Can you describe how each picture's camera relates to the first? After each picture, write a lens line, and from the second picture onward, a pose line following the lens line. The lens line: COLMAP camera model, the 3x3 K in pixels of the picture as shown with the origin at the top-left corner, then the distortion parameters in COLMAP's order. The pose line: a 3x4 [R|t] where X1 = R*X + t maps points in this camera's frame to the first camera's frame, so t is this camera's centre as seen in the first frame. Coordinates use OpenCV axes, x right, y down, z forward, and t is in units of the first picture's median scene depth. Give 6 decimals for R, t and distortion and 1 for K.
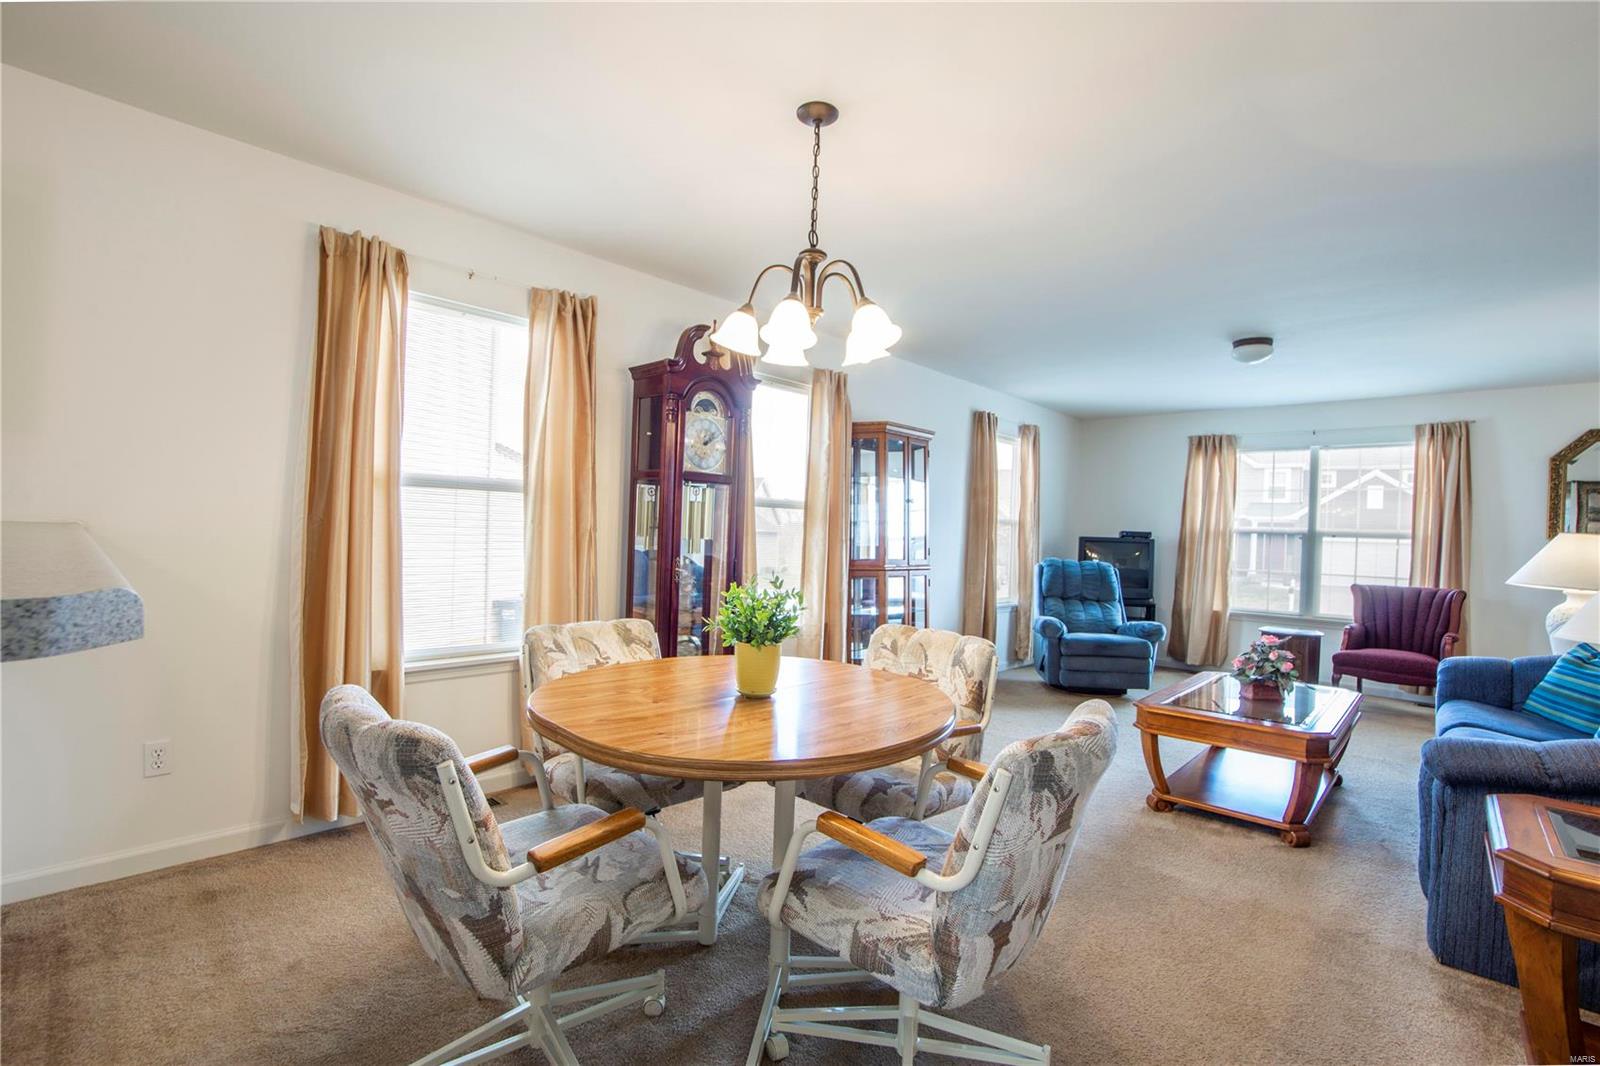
lens RADIAL K [[756.0, 0, 794.6], [0, 756.0, 526.6], [0, 0, 1]] dist [-0.023725, -0.000063]
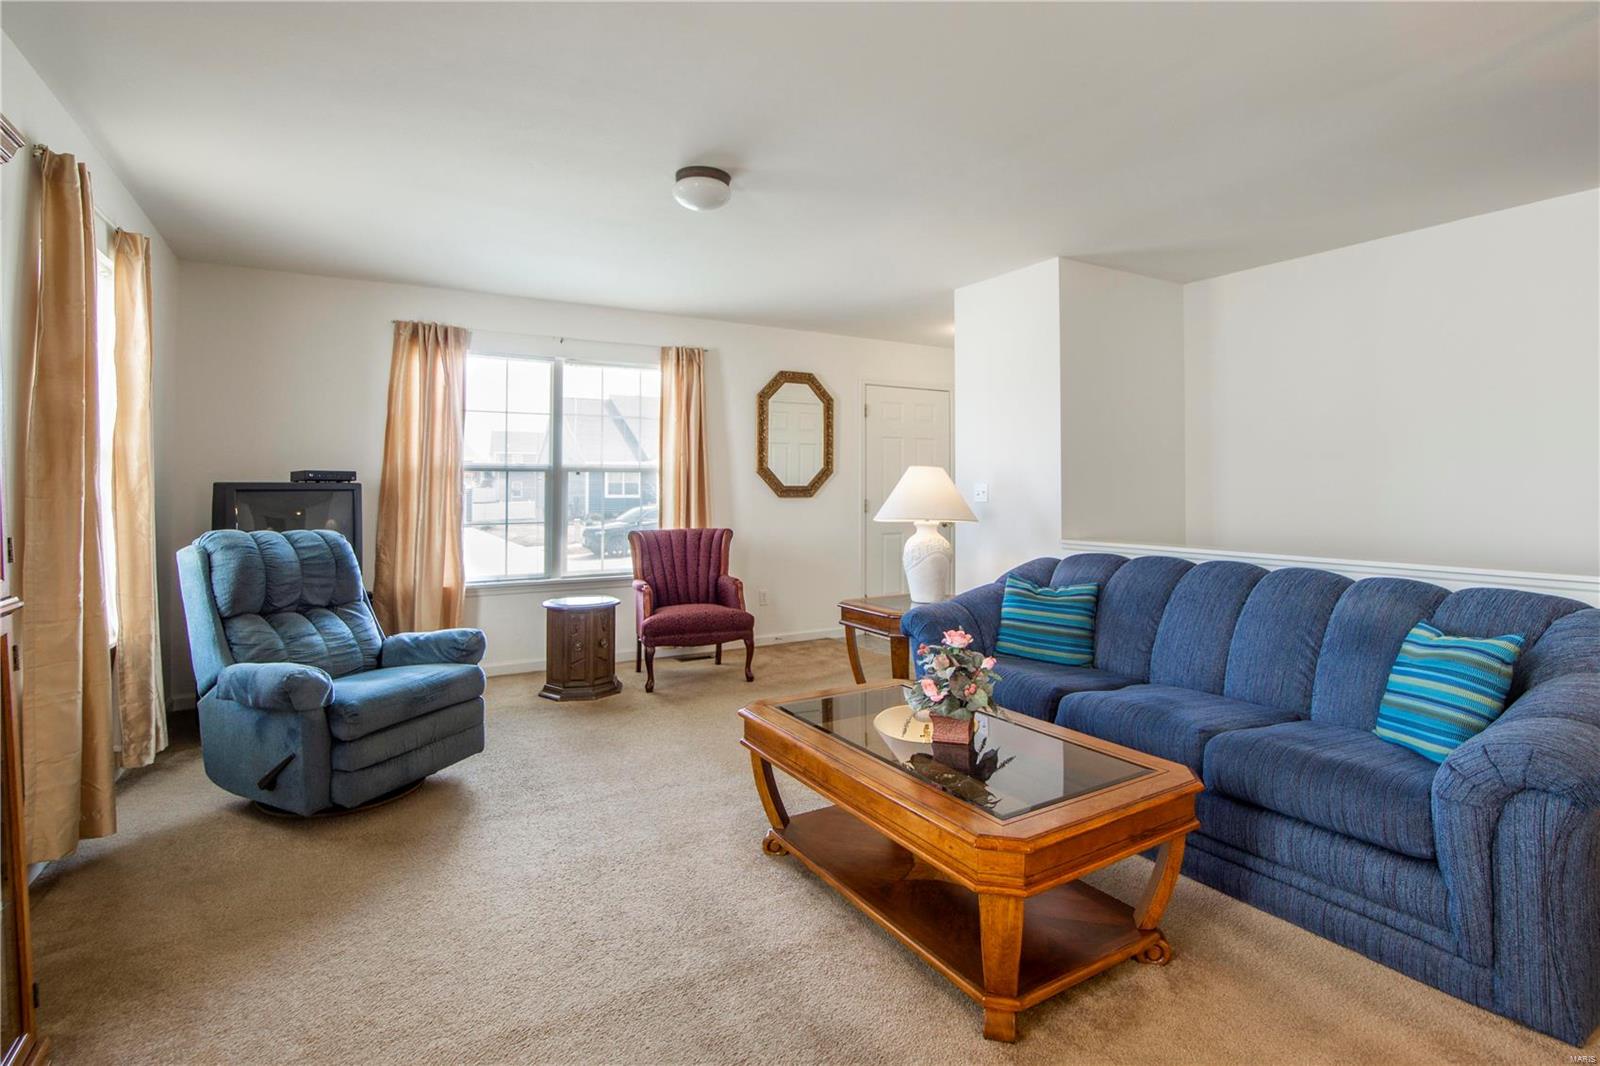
lens RADIAL K [[791.0, 0, 802.6], [0, 791.0, 469.2], [0, 0, 1]] dist [-0.002039, -0.000289]
pose [[0.277995, -0.010929, 0.960520, -0.024063], [0.005670, 0.999937, 0.009736, 0.001762], [-0.960566, 0.002740, 0.278040, 0.539654]]
